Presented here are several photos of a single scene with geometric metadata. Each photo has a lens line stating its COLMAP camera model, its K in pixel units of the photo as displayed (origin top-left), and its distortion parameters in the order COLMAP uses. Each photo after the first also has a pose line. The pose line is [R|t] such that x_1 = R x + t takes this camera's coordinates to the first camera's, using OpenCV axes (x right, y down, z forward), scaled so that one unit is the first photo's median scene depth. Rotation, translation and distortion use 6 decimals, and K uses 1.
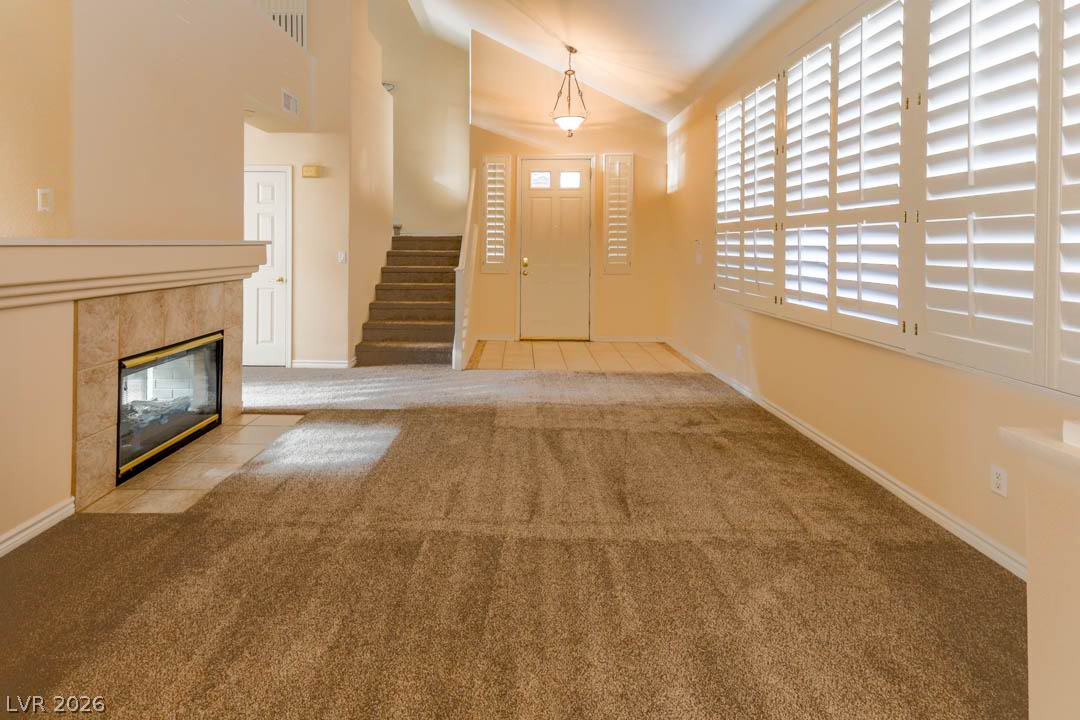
lens RADIAL K [[528.2, 0, 505.5], [0, 528.2, 250.3], [0, 0, 1]] dist [0.047010, -0.000989]
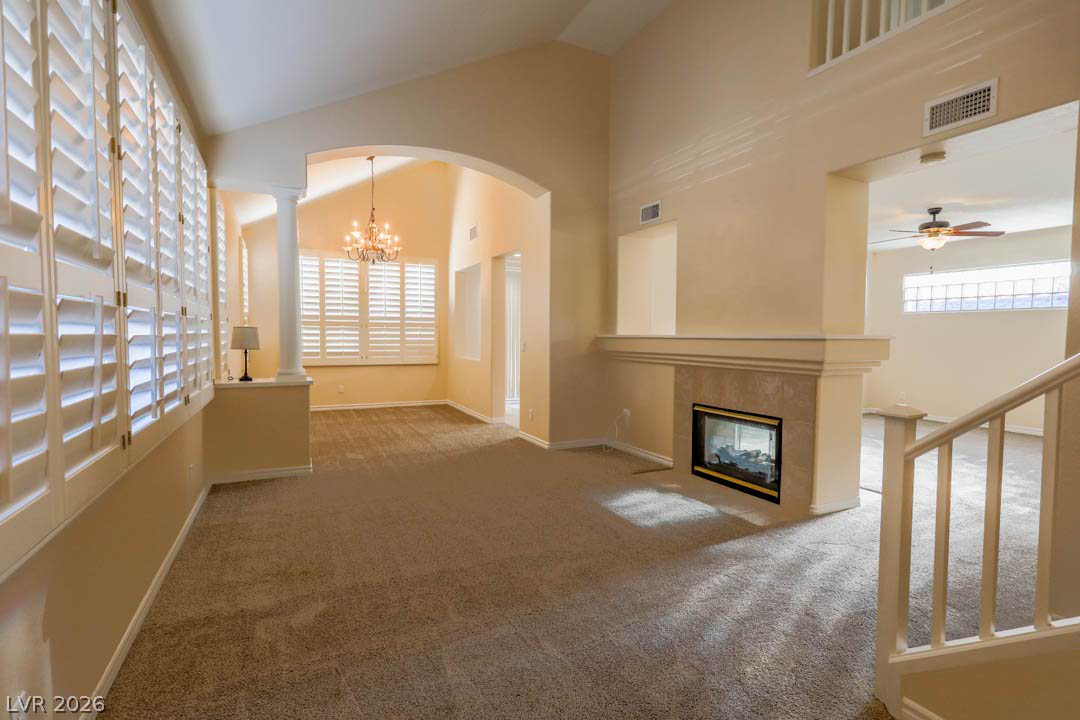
lens RADIAL K [[526.9, 0, 536.7], [0, 526.9, 357.8], [0, 0, 1]] dist [0.002482, -0.000370]
pose [[-0.888140, 0.006972, -0.459521, 0.343789], [-0.017571, 0.998639, 0.049113, -0.014129], [0.459238, 0.051694, -0.886808, 1.485401]]
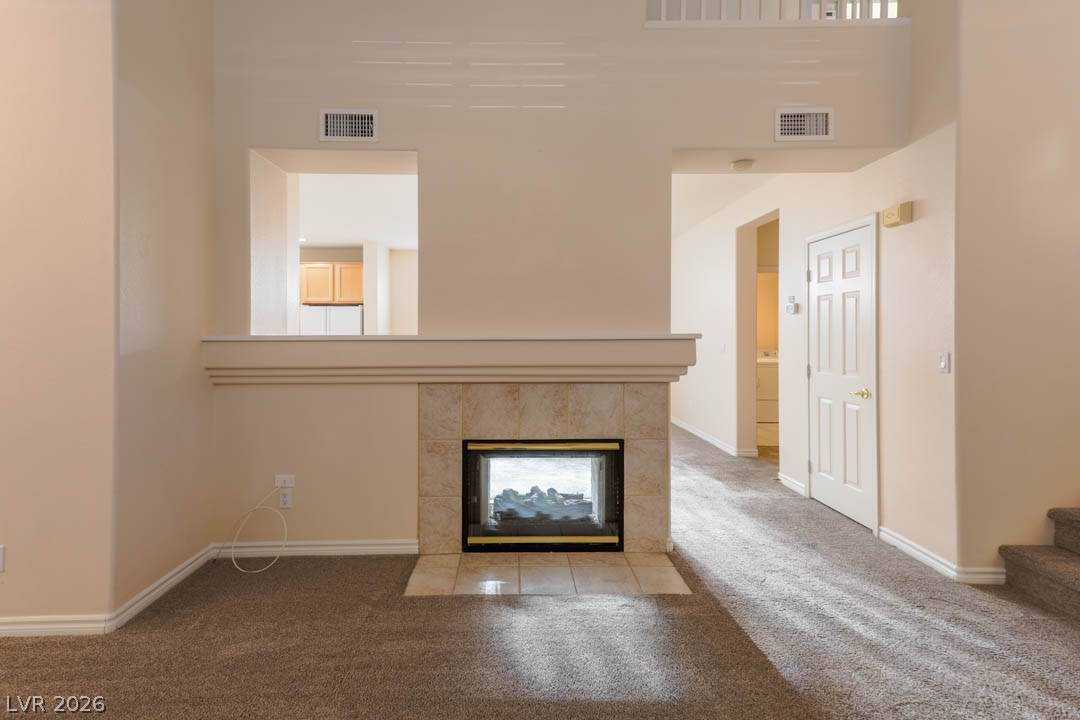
lens RADIAL K [[528.2, 0, 513.8], [0, 528.2, 329.1], [0, 0, 1]] dist [0.047010, -0.000989]
pose [[0.045496, -0.019550, -0.998773, 0.268476], [-0.008229, 0.999767, -0.019944, -0.007173], [0.998931, 0.009126, 0.045325, 0.685784]]
